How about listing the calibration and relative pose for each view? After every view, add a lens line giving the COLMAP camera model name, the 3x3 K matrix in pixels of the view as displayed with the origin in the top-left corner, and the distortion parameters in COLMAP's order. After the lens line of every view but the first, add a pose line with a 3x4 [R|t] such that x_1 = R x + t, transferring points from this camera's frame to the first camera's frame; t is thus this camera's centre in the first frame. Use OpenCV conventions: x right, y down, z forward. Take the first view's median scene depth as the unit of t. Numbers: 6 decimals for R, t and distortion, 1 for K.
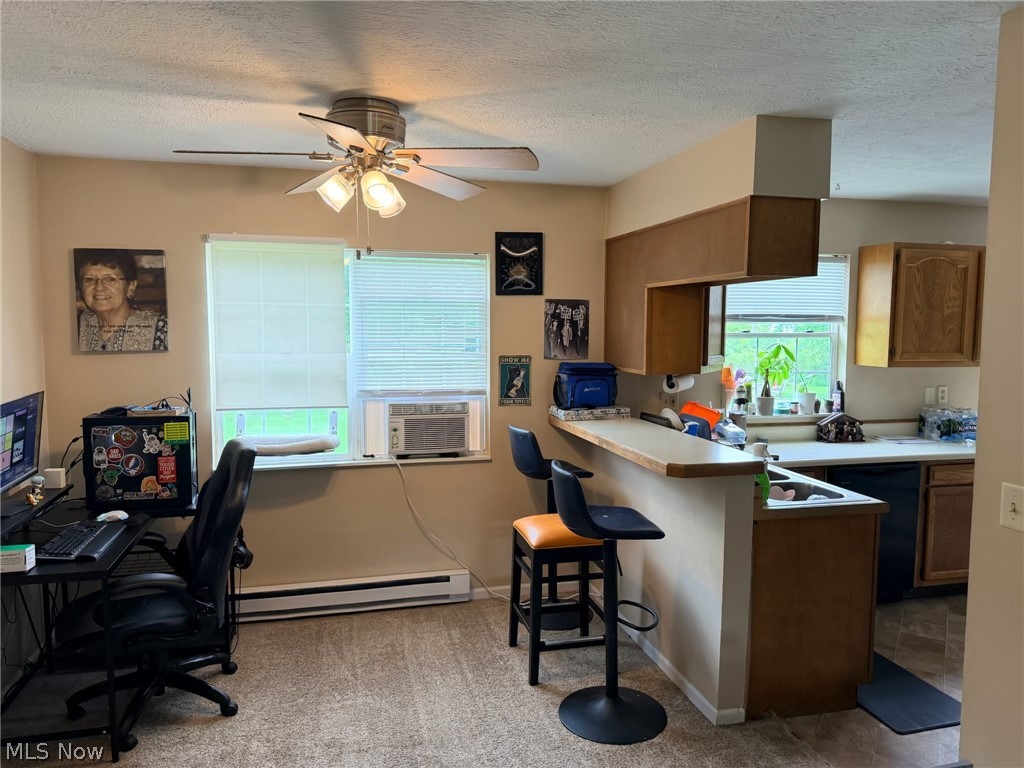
lens RADIAL K [[737.8, 0, 514.7], [0, 737.8, 381.0], [0, 0, 1]] dist [0.072653, -0.079158]
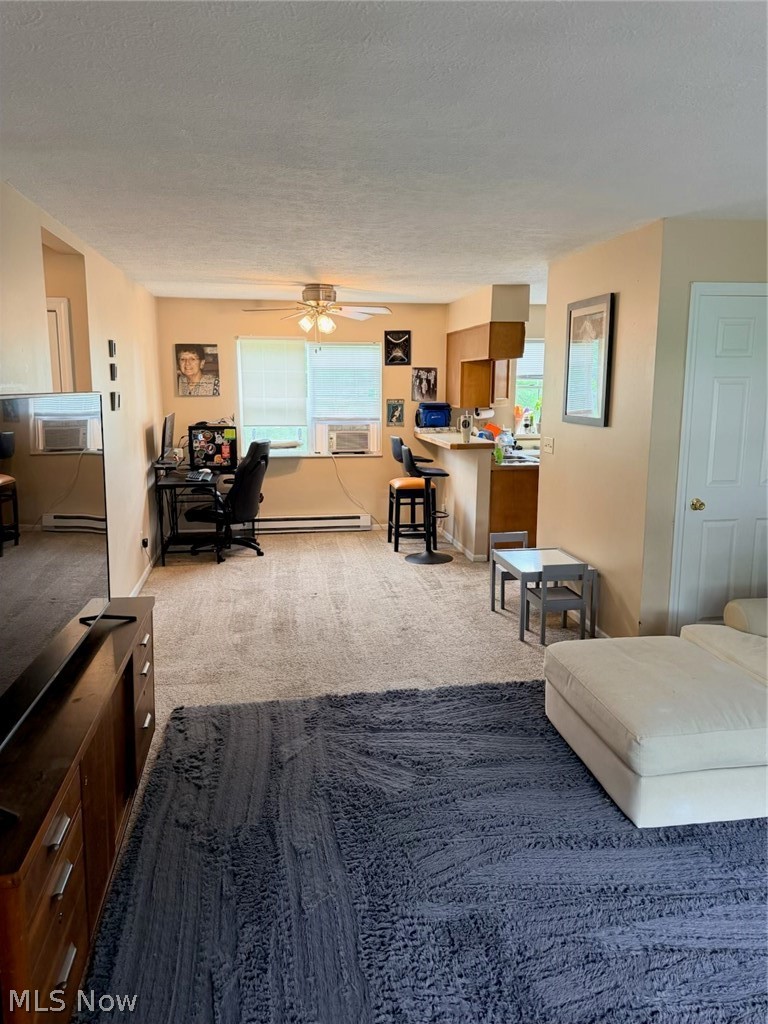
lens RADIAL K [[705.9, 0, 379.5], [0, 705.9, 512.1], [0, 0, 1]] dist [0.092838, -0.072389]
pose [[0.996056, 0.012731, -0.087814, 0.127600], [-0.003383, 0.994383, 0.105788, 0.063877], [0.088667, -0.105073, 0.990504, -0.833634]]
